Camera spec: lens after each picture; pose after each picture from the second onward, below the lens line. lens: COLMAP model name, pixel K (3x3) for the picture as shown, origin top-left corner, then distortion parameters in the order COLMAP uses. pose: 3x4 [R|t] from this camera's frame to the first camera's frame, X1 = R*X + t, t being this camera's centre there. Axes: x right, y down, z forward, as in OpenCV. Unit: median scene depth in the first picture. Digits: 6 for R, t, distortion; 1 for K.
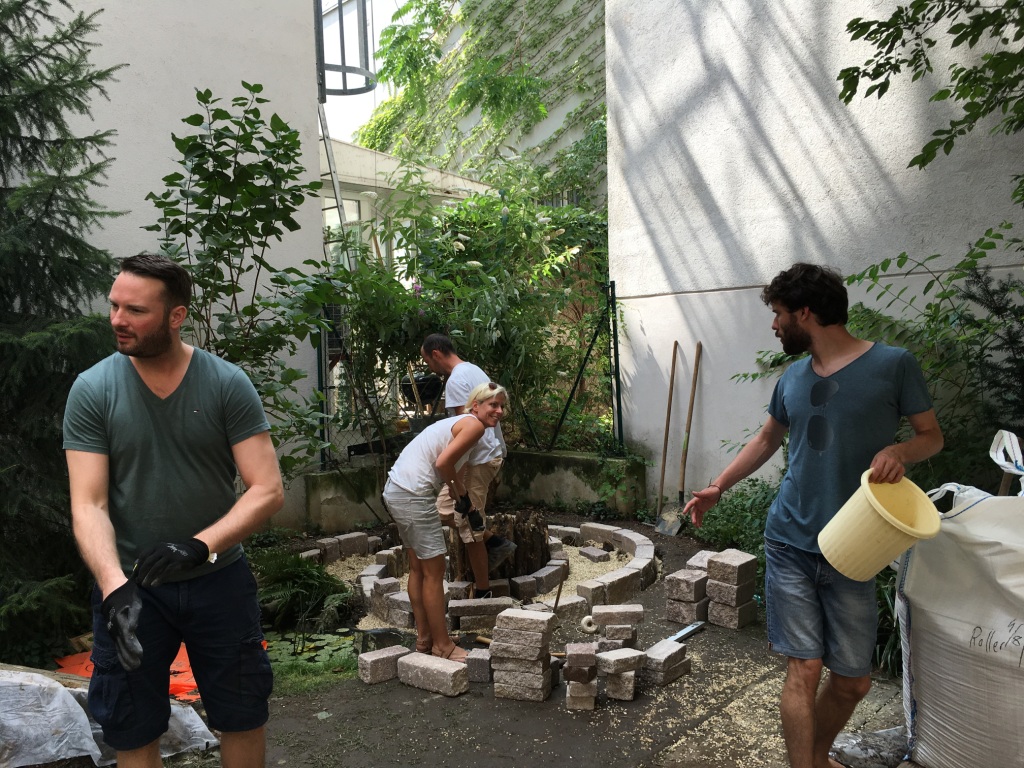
lens RADIAL K [[876.5, 0, 515.2], [0, 876.5, 385.8], [0, 0, 1]] dist [0.070141, -0.106829]
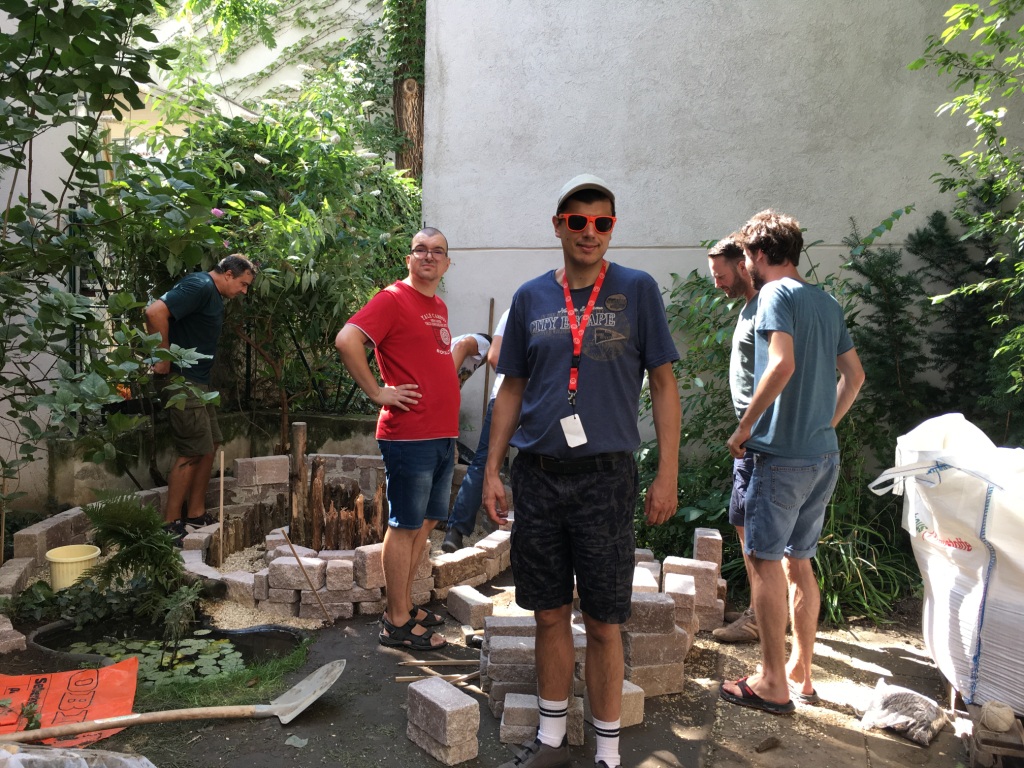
lens RADIAL K [[876.5, 0, 513.6], [0, 876.5, 386.1], [0, 0, 1]] dist [0.070141, -0.106829]
pose [[0.910282, 0.024168, 0.413282, -0.235482], [-0.036420, 0.999099, 0.021794, 0.026815], [-0.412383, -0.034890, 0.910342, 0.152811]]
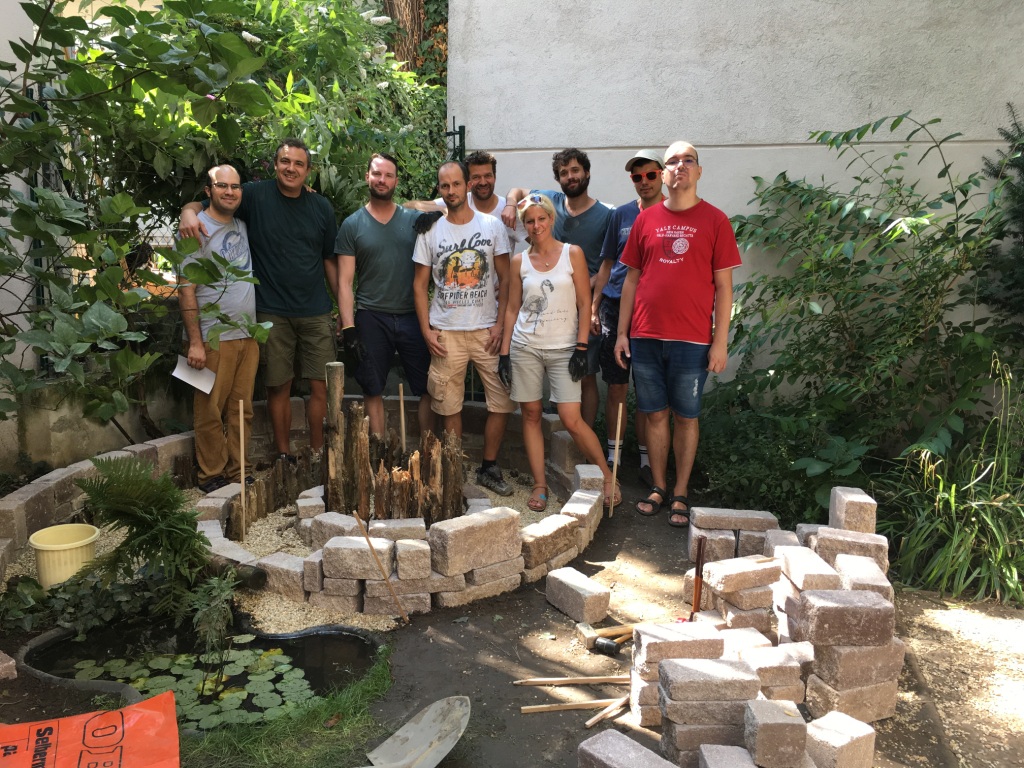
lens RADIAL K [[876.5, 0, 512.9], [0, 876.5, 388.5], [0, 0, 1]] dist [0.070141, -0.106829]
pose [[0.889988, -0.026255, 0.455227, -0.261008], [-0.028601, 0.993161, 0.113197, 0.026309], [-0.455085, -0.113764, 0.883151, 0.338837]]
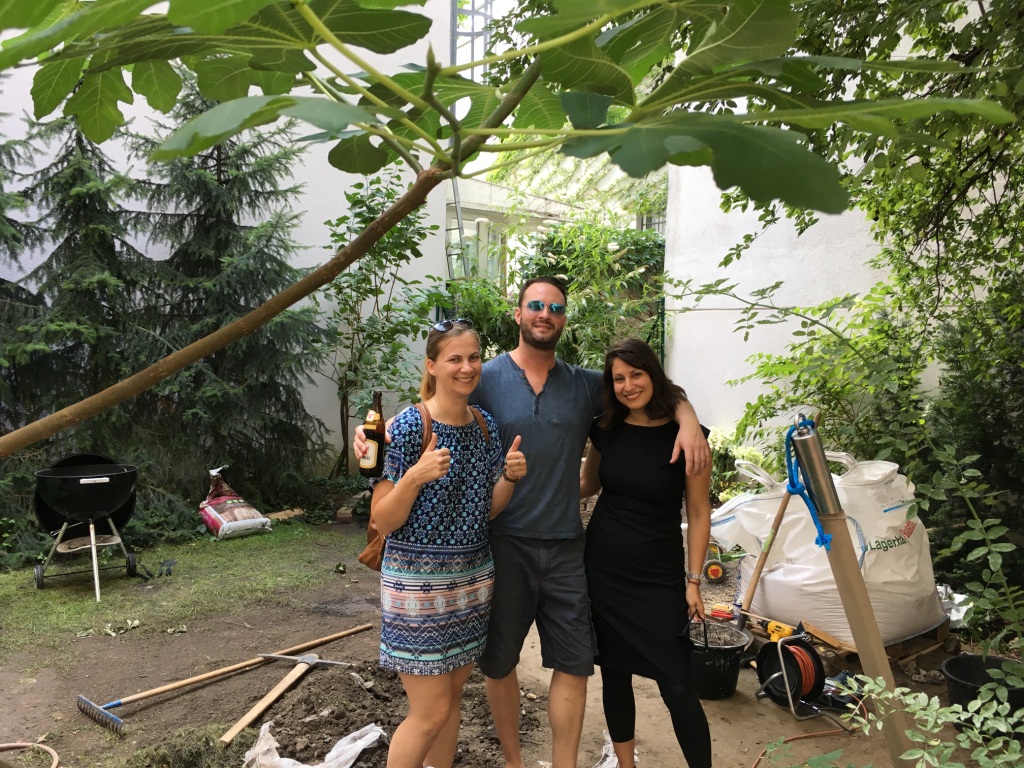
lens RADIAL K [[876.5, 0, 519.4], [0, 876.5, 393.3], [0, 0, 1]] dist [0.070141, -0.106829]
pose [[0.986799, 0.066182, -0.147807, 0.129577], [-0.063195, 0.997693, 0.024820, 0.002343], [0.149108, -0.015151, 0.988705, -0.375486]]
